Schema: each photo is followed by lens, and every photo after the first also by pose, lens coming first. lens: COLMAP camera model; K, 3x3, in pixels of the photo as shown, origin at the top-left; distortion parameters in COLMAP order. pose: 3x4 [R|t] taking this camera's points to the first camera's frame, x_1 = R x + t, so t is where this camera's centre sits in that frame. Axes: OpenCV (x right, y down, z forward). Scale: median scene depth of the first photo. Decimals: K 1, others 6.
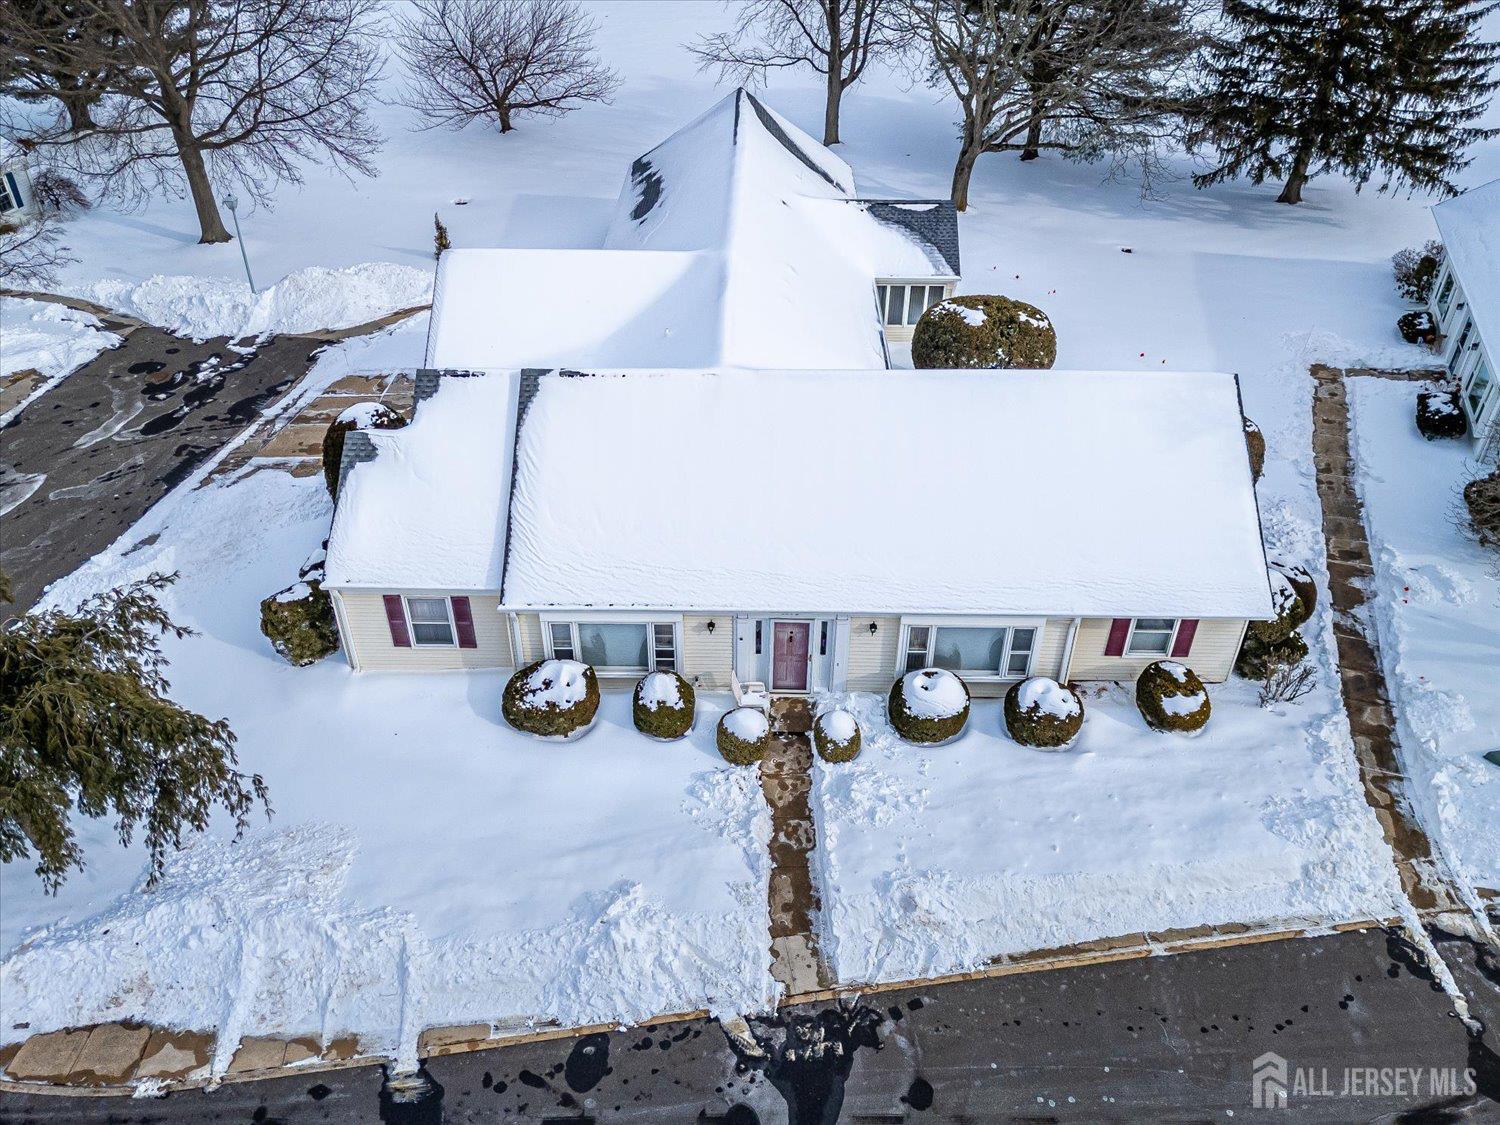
lens RADIAL K [[1117.9, 0, 745.4], [0, 1117.9, 564.9], [0, 0, 1]] dist [0.077074, -0.064570]
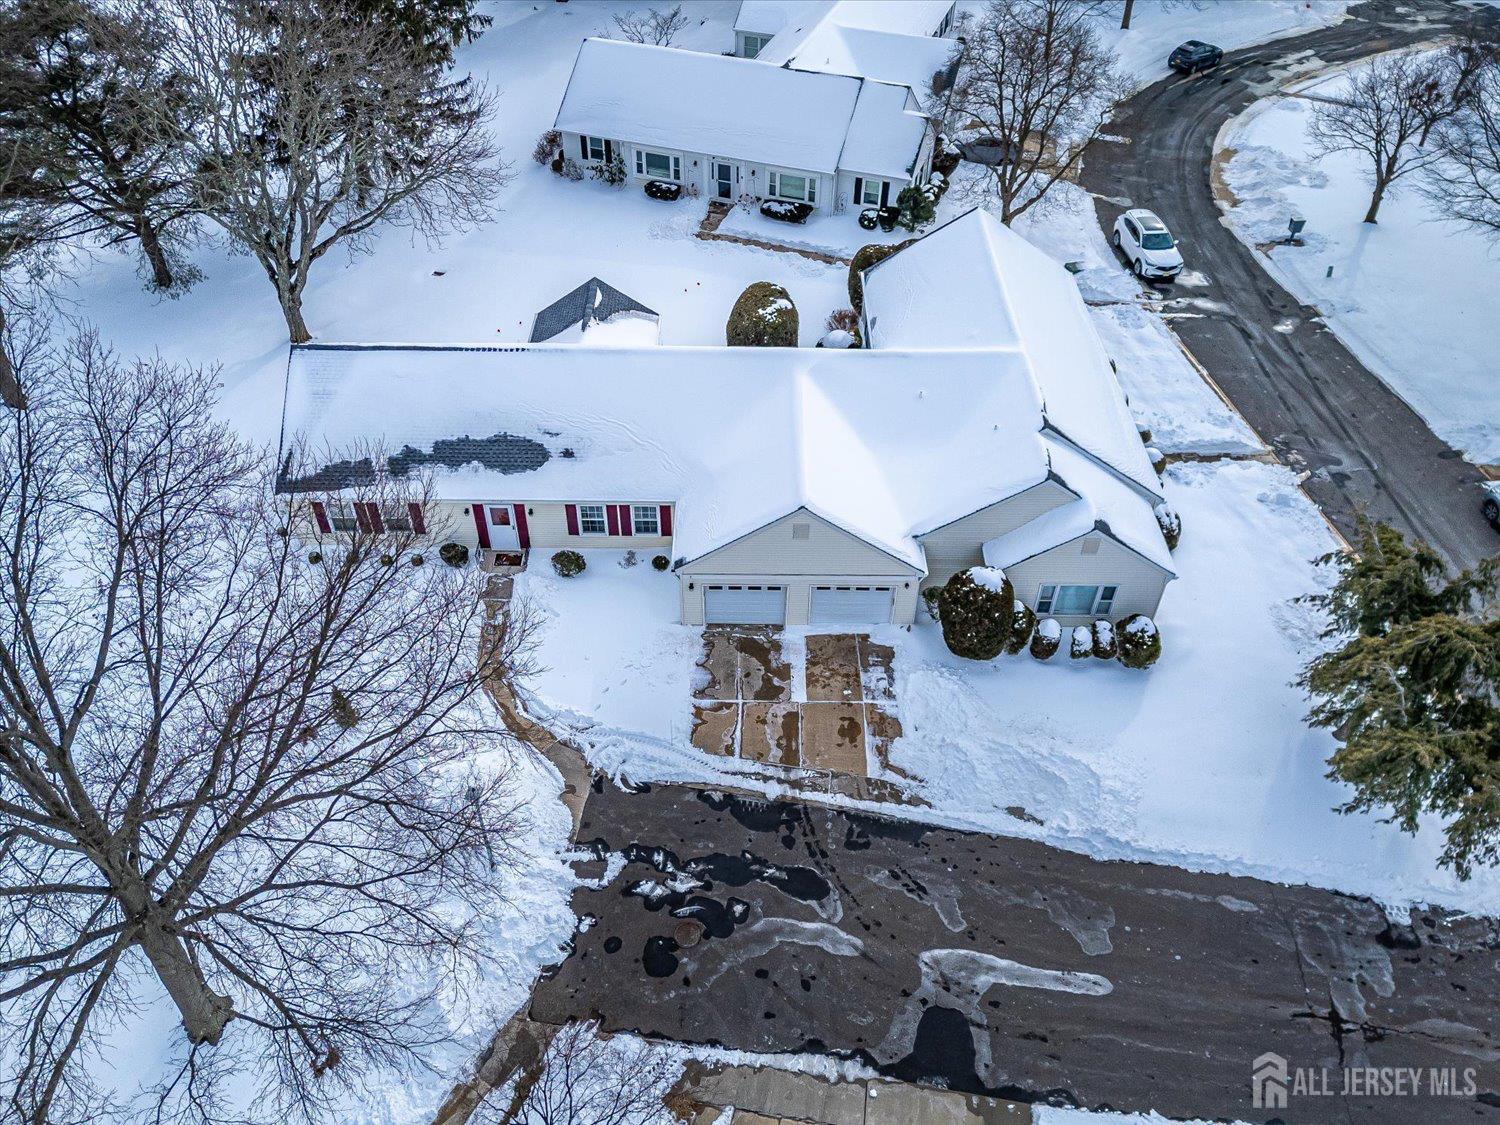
lens RADIAL K [[1117.9, 0, 741.7], [0, 1117.9, 559.9], [0, 0, 1]] dist [0.077074, -0.064570]
pose [[-0.010222, -0.687800, 0.725829, -1.462130], [0.574720, 0.589956, 0.567140, -1.203195], [-0.818286, 0.422946, 0.389261, 0.869245]]
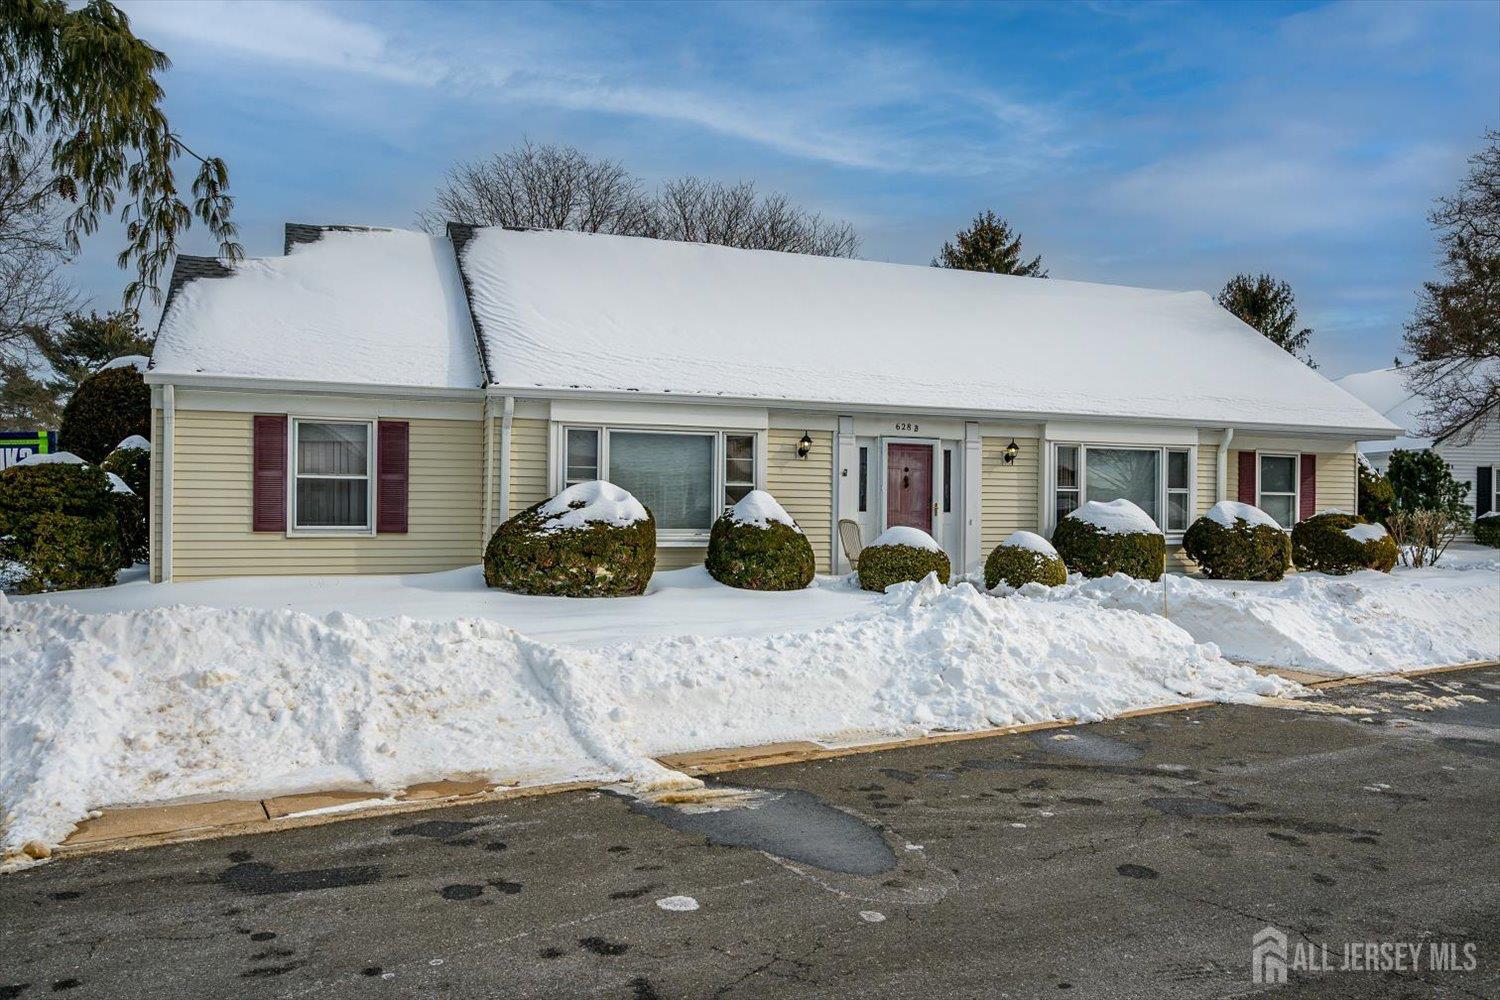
lens RADIAL K [[1124.1, 0, 755.8], [0, 1124.1, 504.7], [0, 0, 1]] dist [-0.008691, 0.000445]
pose [[0.922905, -0.001523, 0.385024, -0.308893], [0.228023, 0.807928, -0.543376, 0.432122], [-0.310244, 0.589279, 0.745989, 0.530712]]
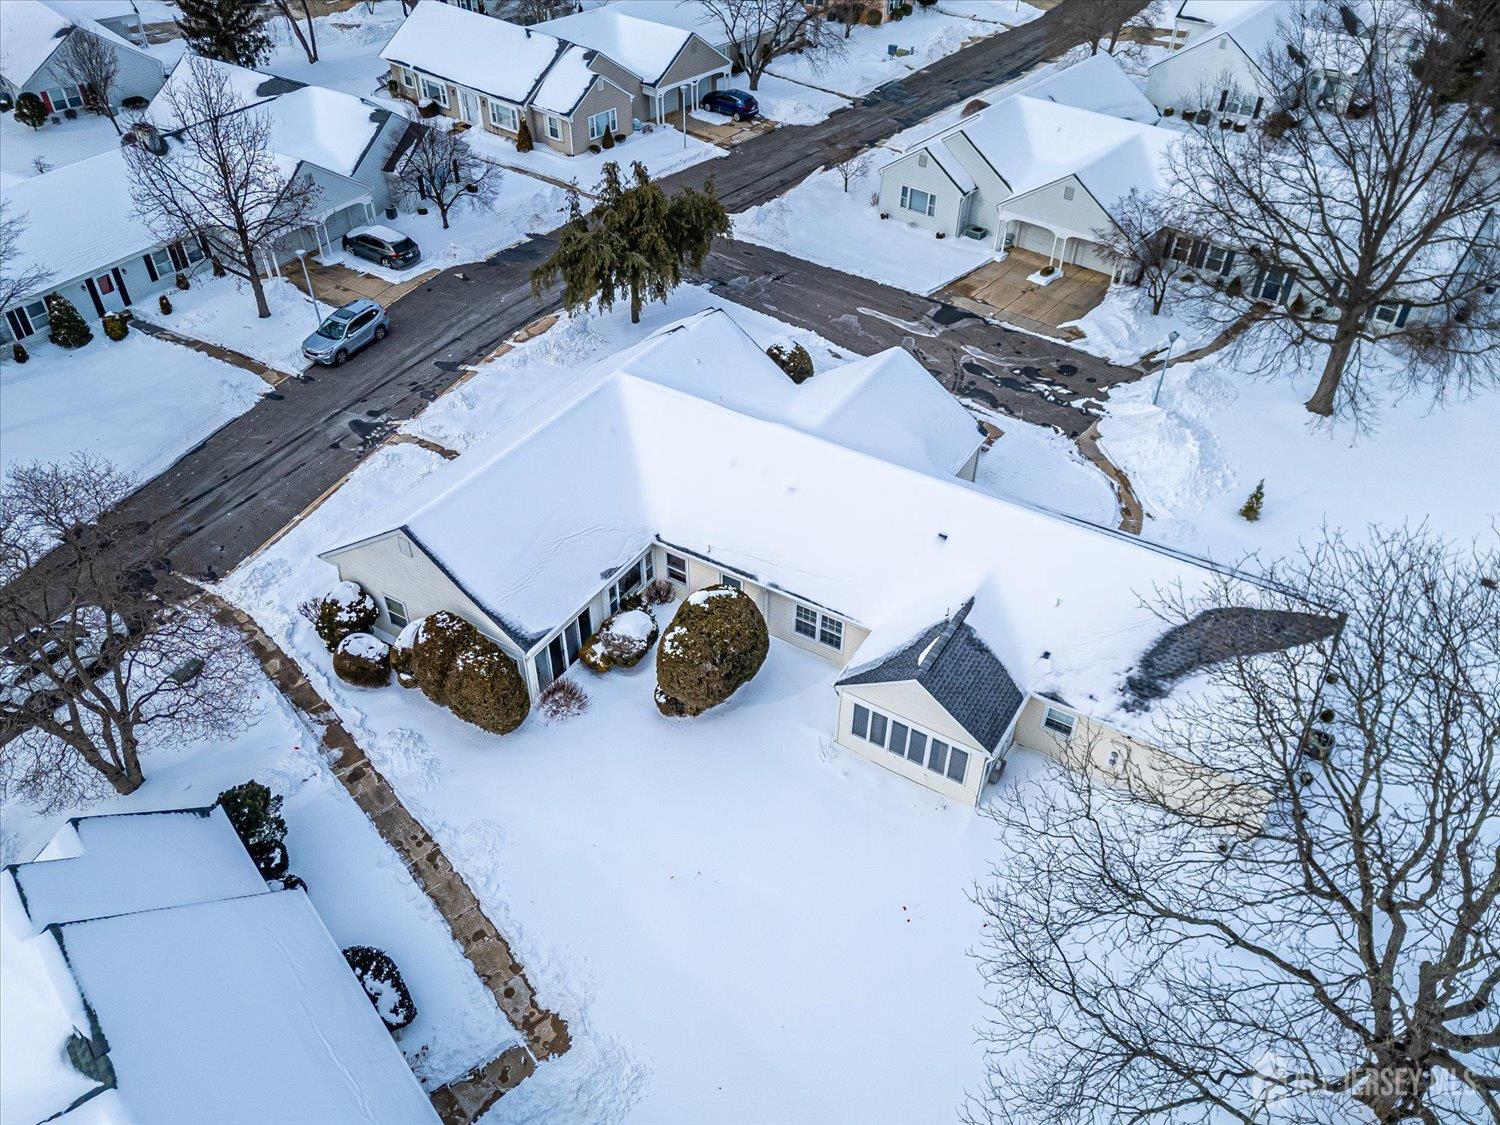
lens RADIAL K [[1117.9, 0, 754.1], [0, 1117.9, 559.3], [0, 0, 1]] dist [0.077074, -0.064570]
pose [[-0.504772, 0.546268, -0.668428, 1.232125], [-0.510752, 0.435253, 0.741409, -1.499141], [0.695943, 0.715644, 0.059304, 1.312373]]
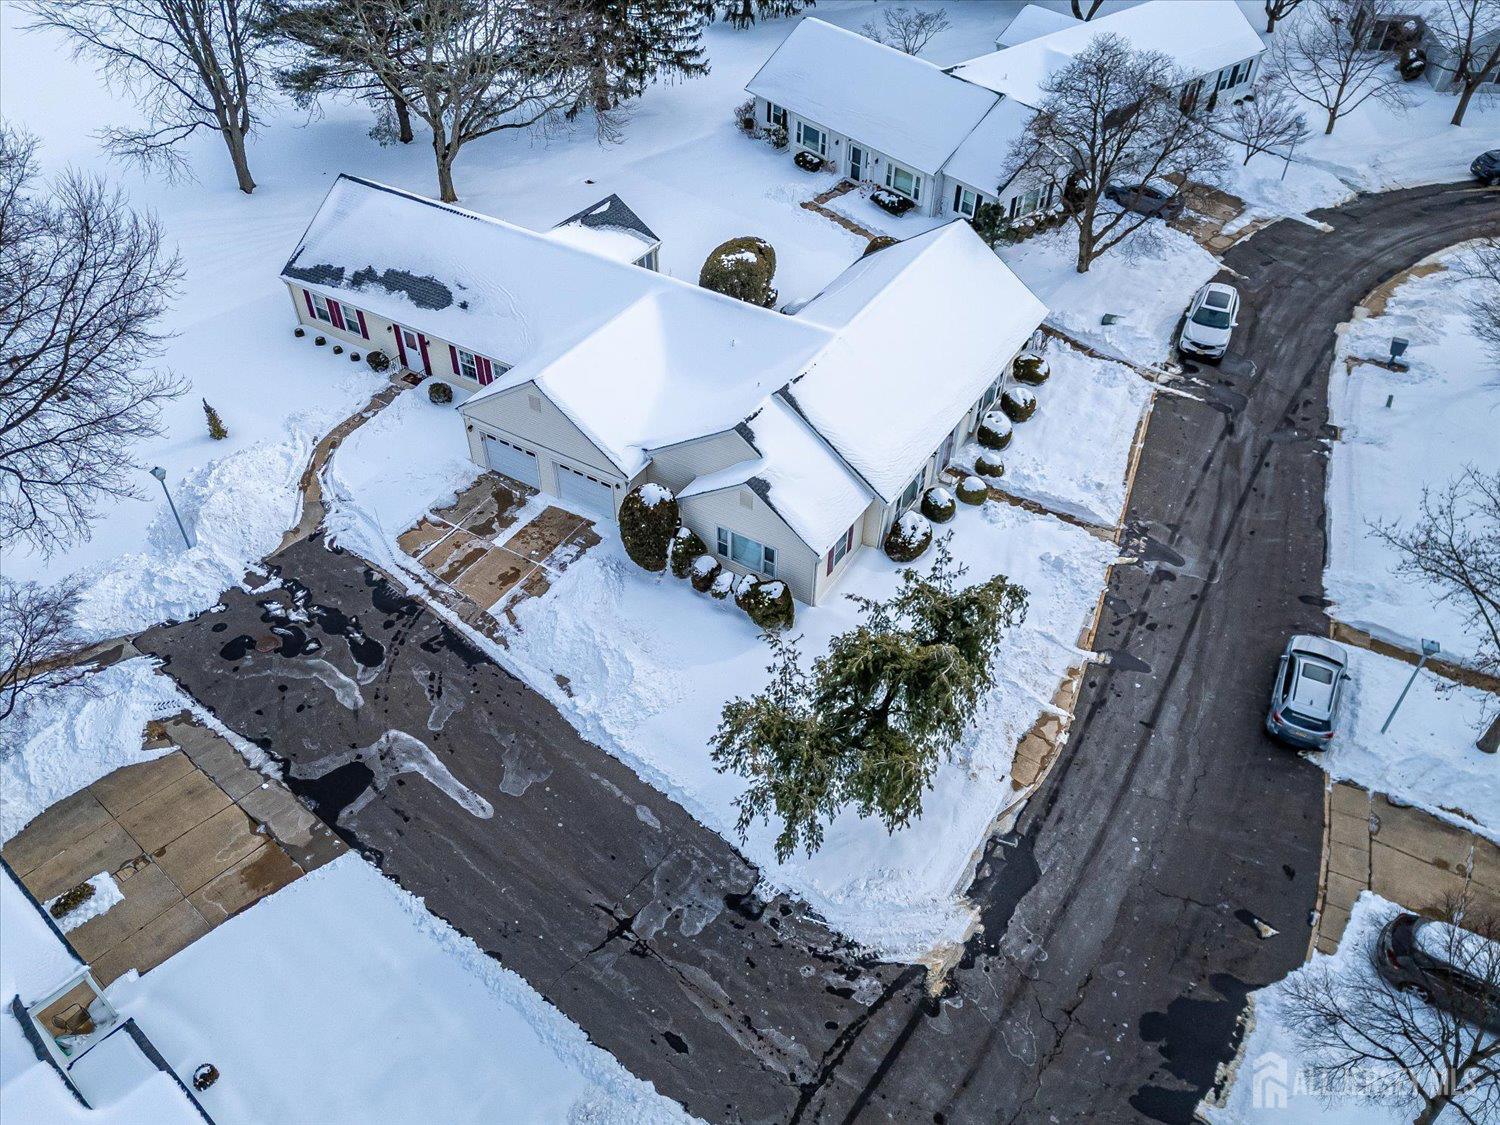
lens RADIAL K [[1117.9, 0, 742.9], [0, 1117.9, 560.0], [0, 0, 1]] dist [0.077074, -0.064570]
pose [[0.515807, -0.579241, 0.631207, -1.429627], [0.495908, 0.802673, 0.331348, -0.560474], [-0.698583, 0.142109, 0.701275, -0.040629]]
